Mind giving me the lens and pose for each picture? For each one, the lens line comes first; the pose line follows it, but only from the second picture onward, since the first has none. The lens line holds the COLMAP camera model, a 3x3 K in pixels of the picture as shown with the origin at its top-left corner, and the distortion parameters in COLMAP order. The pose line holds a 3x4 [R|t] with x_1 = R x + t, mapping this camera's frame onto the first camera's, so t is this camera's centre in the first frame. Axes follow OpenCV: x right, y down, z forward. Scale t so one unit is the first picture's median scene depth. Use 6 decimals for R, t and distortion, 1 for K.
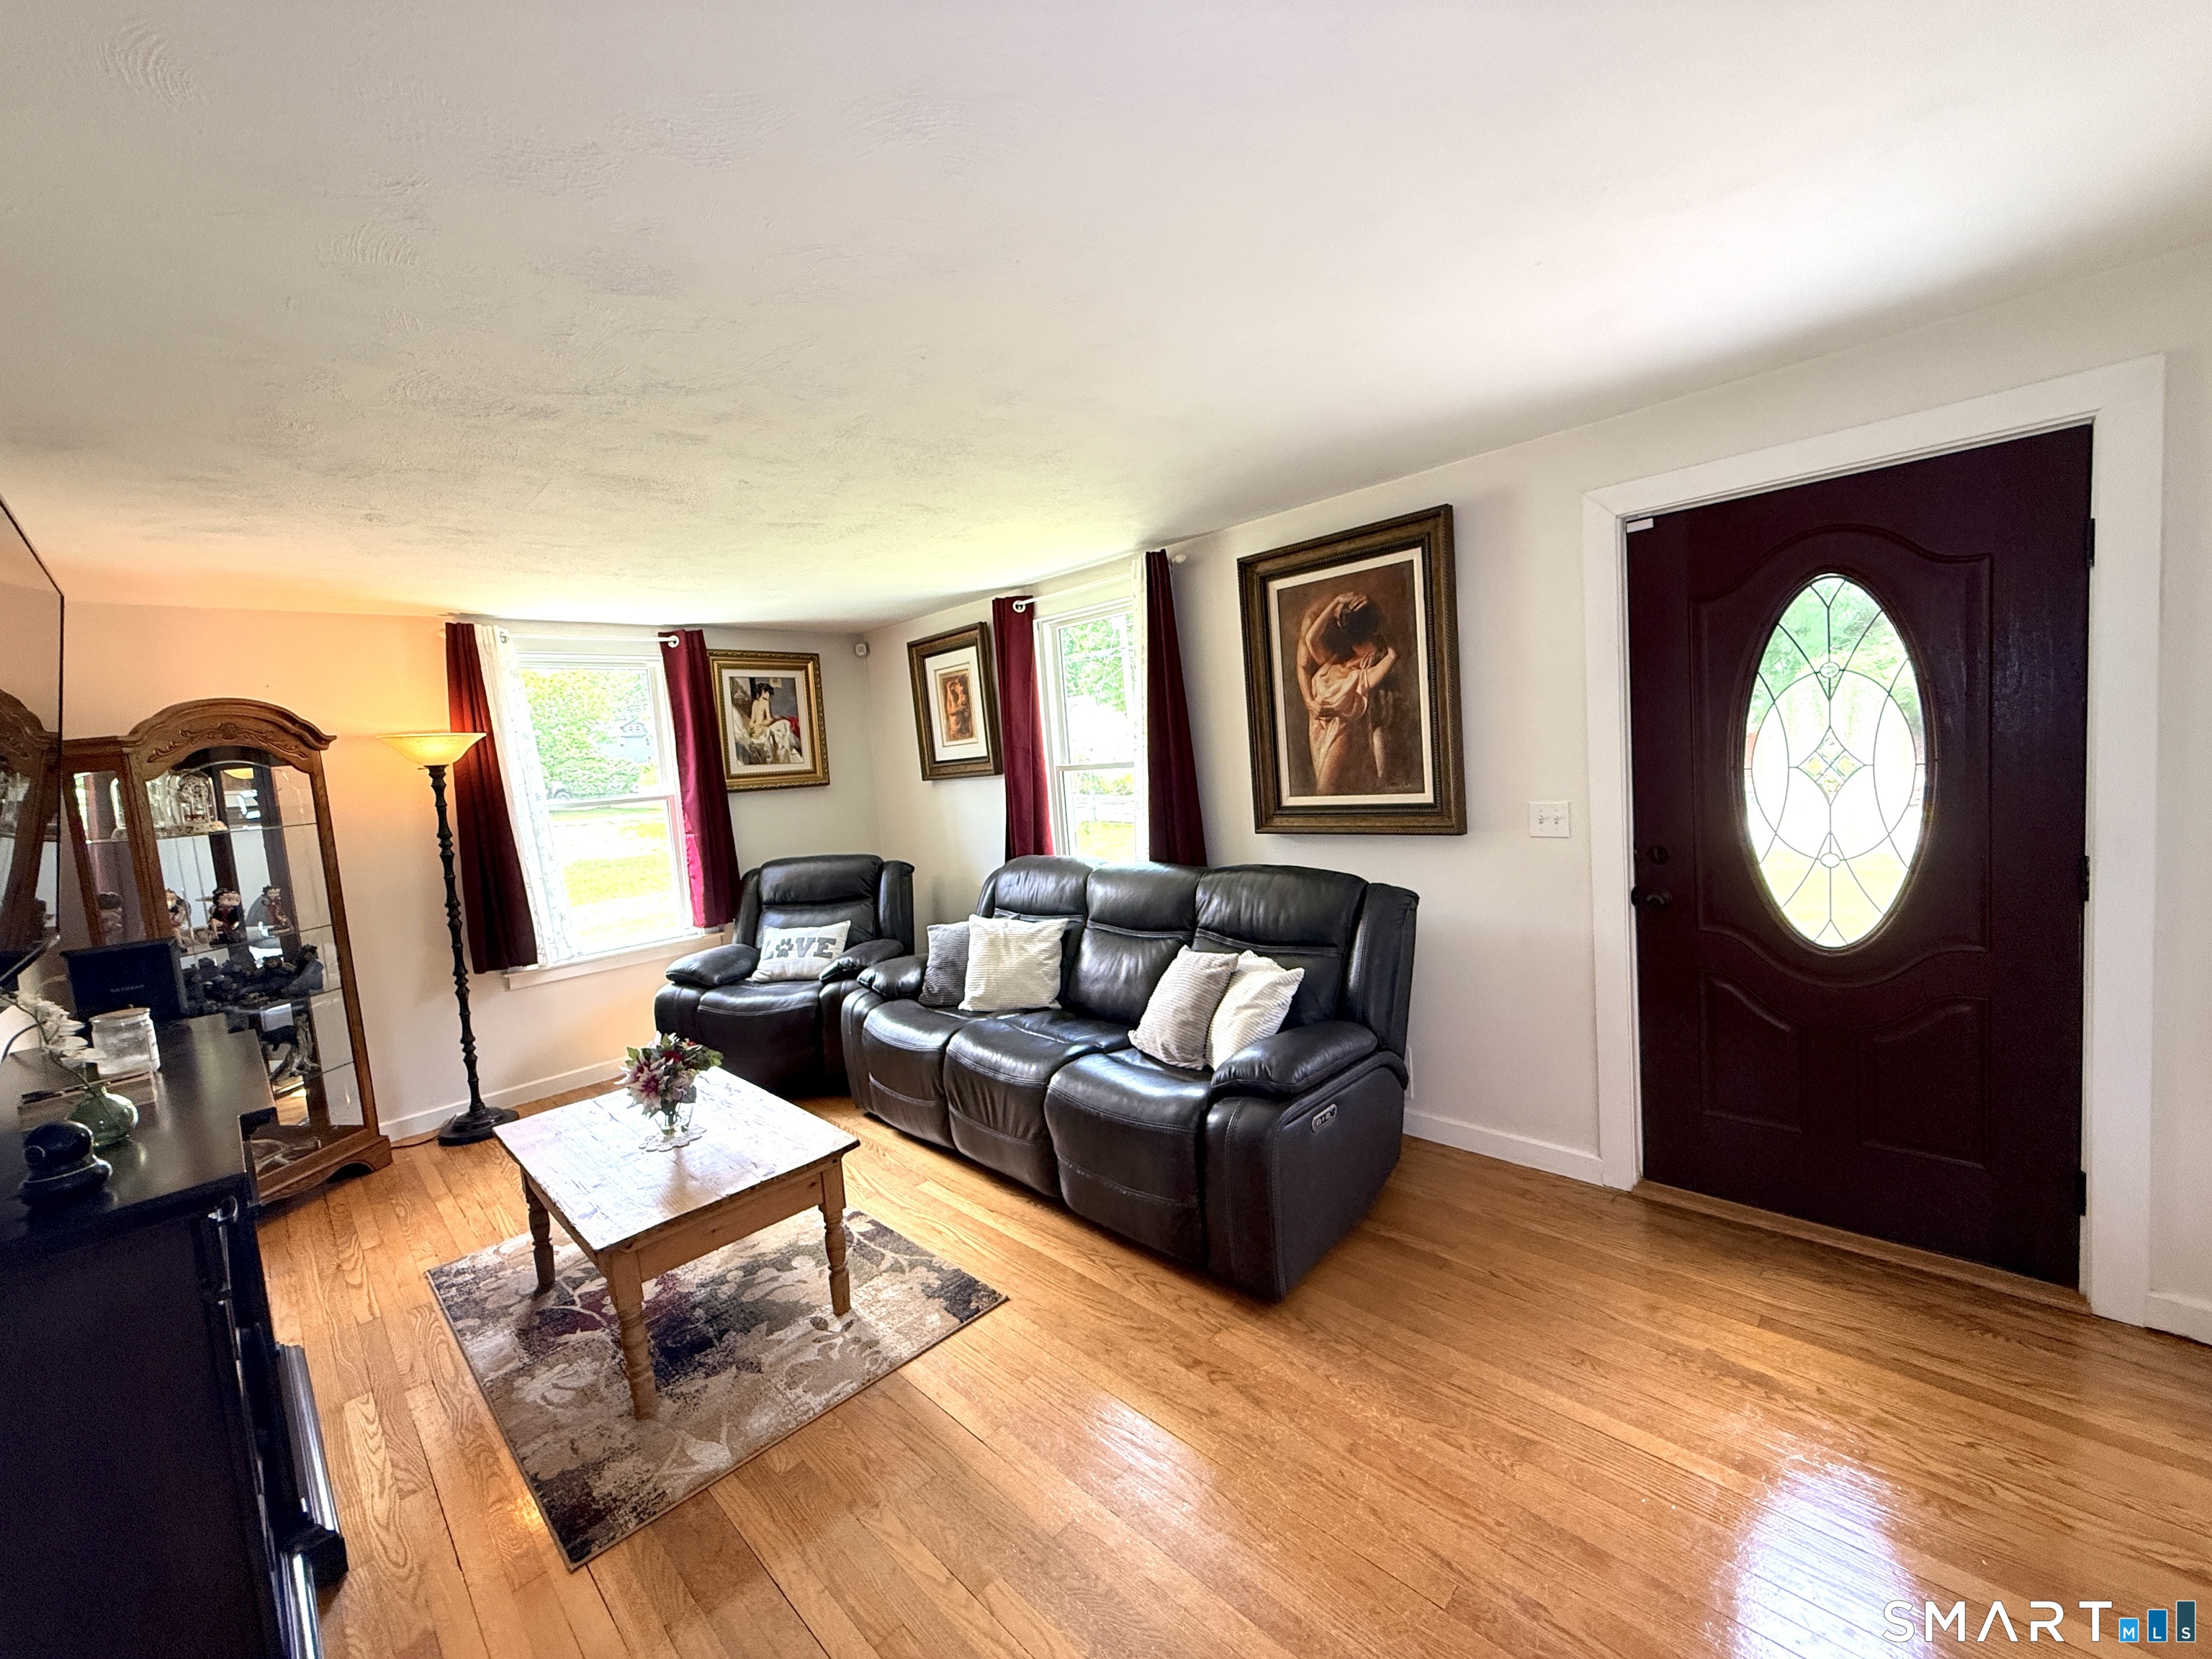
lens RADIAL K [[878.8, 0, 1107.6], [0, 878.8, 830.4], [0, 0, 1]] dist [0.000484, -0.000387]
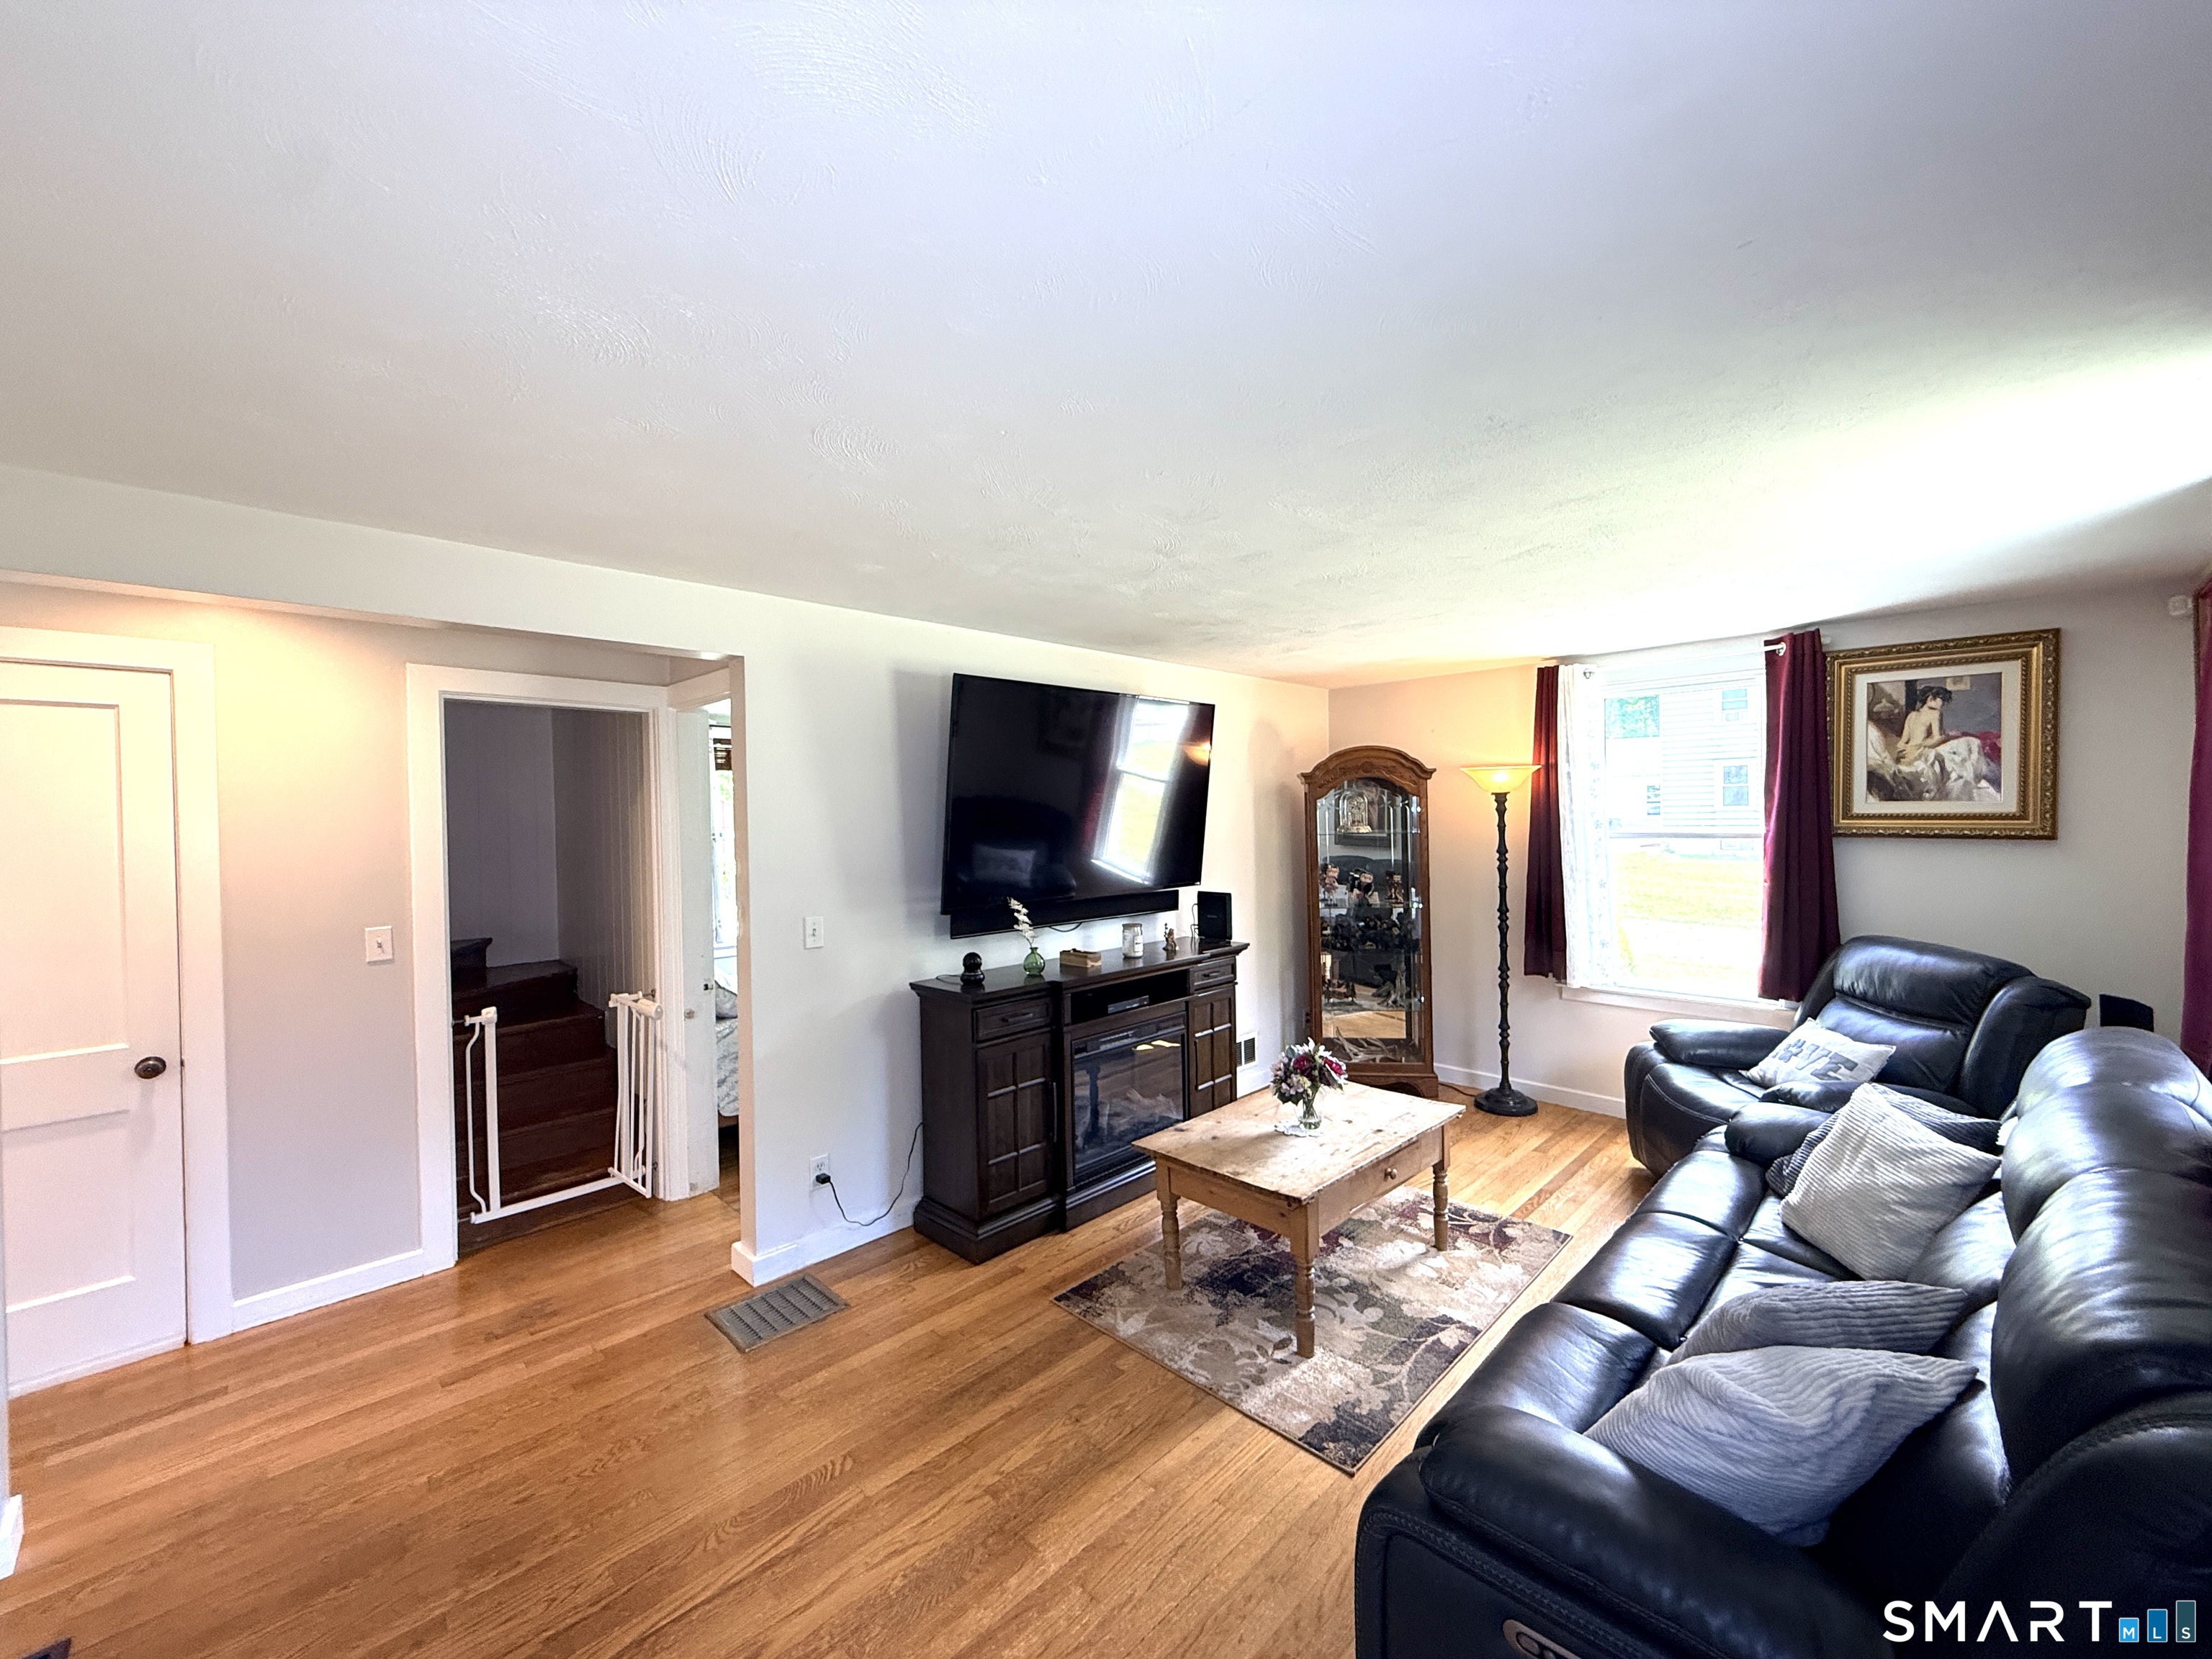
lens RADIAL K [[878.8, 0, 1087.8], [0, 878.8, 827.2], [0, 0, 1]] dist [0.000484, -0.000387]
pose [[-0.017461, 0.088464, -0.995926, 0.499496], [-0.071080, 0.993448, 0.089490, -0.107290], [0.997318, 0.072353, -0.011058, 0.521716]]
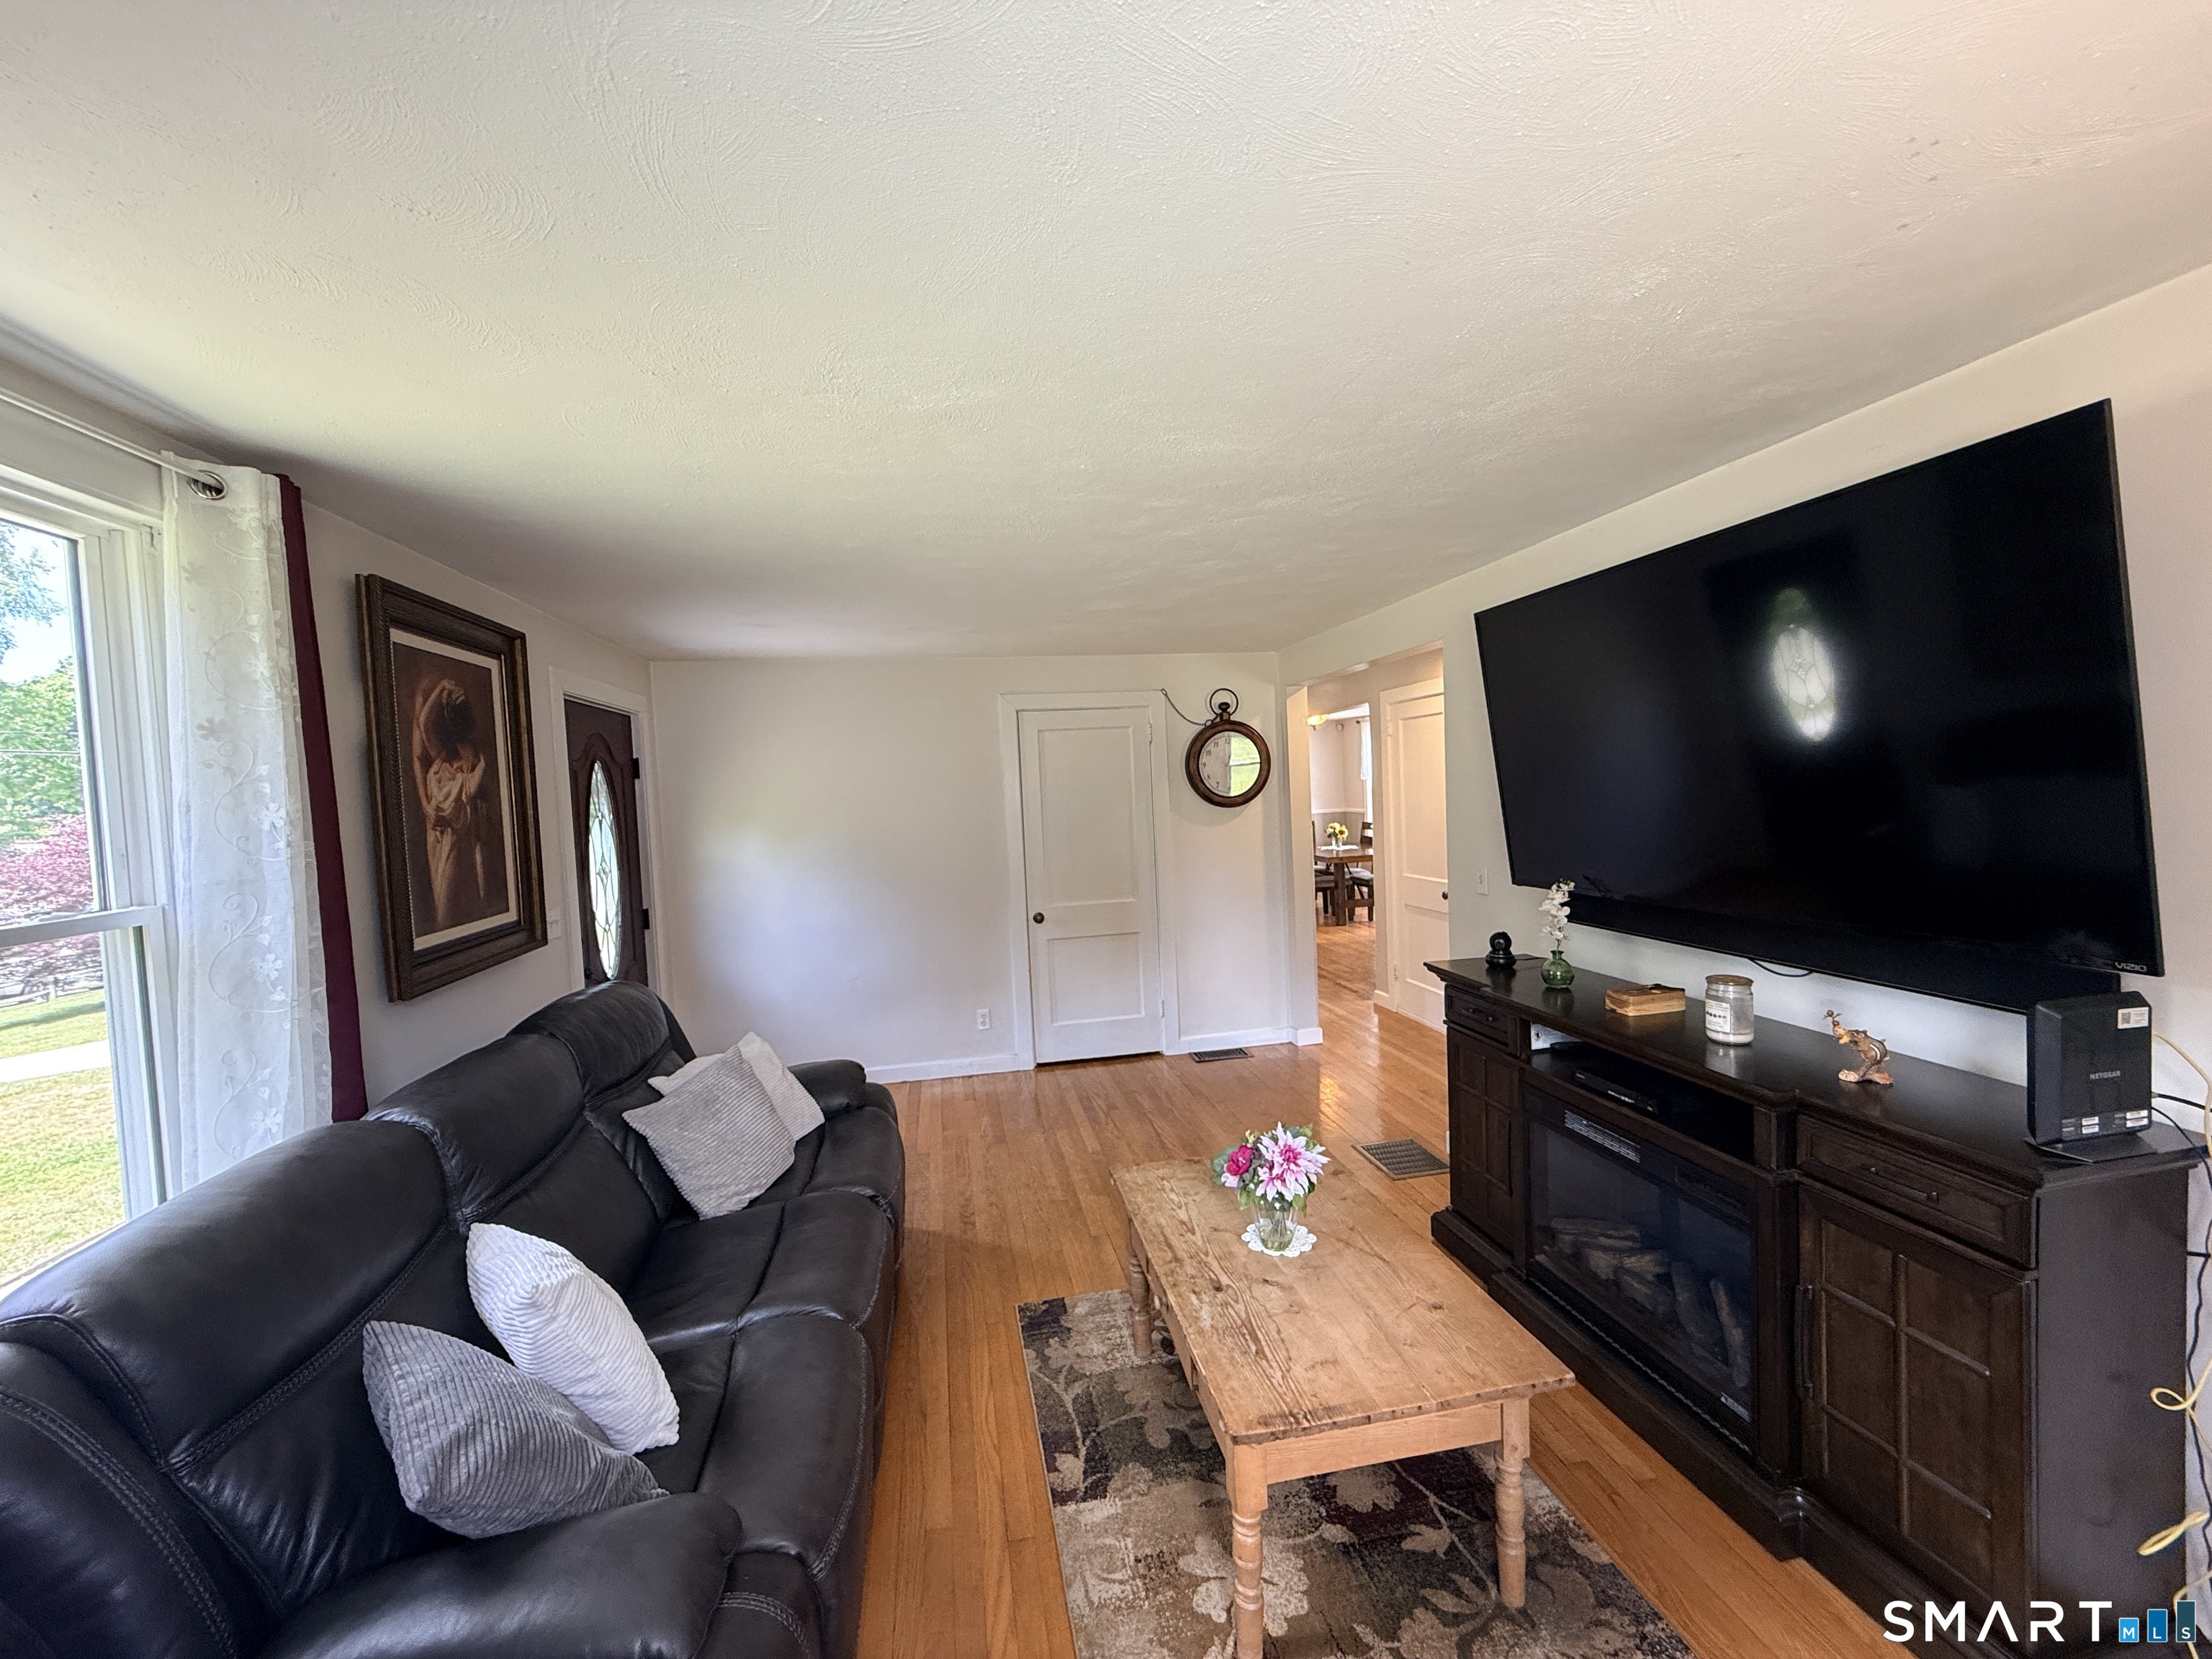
lens RADIAL K [[878.8, 0, 1102.3], [0, 878.8, 825.2], [0, 0, 1]] dist [0.000484, -0.000387]
pose [[-0.817179, 0.089773, 0.569349, -0.653295], [0.158977, 0.984585, 0.072932, -0.093264], [-0.554025, 0.150112, -0.818854, 1.291143]]
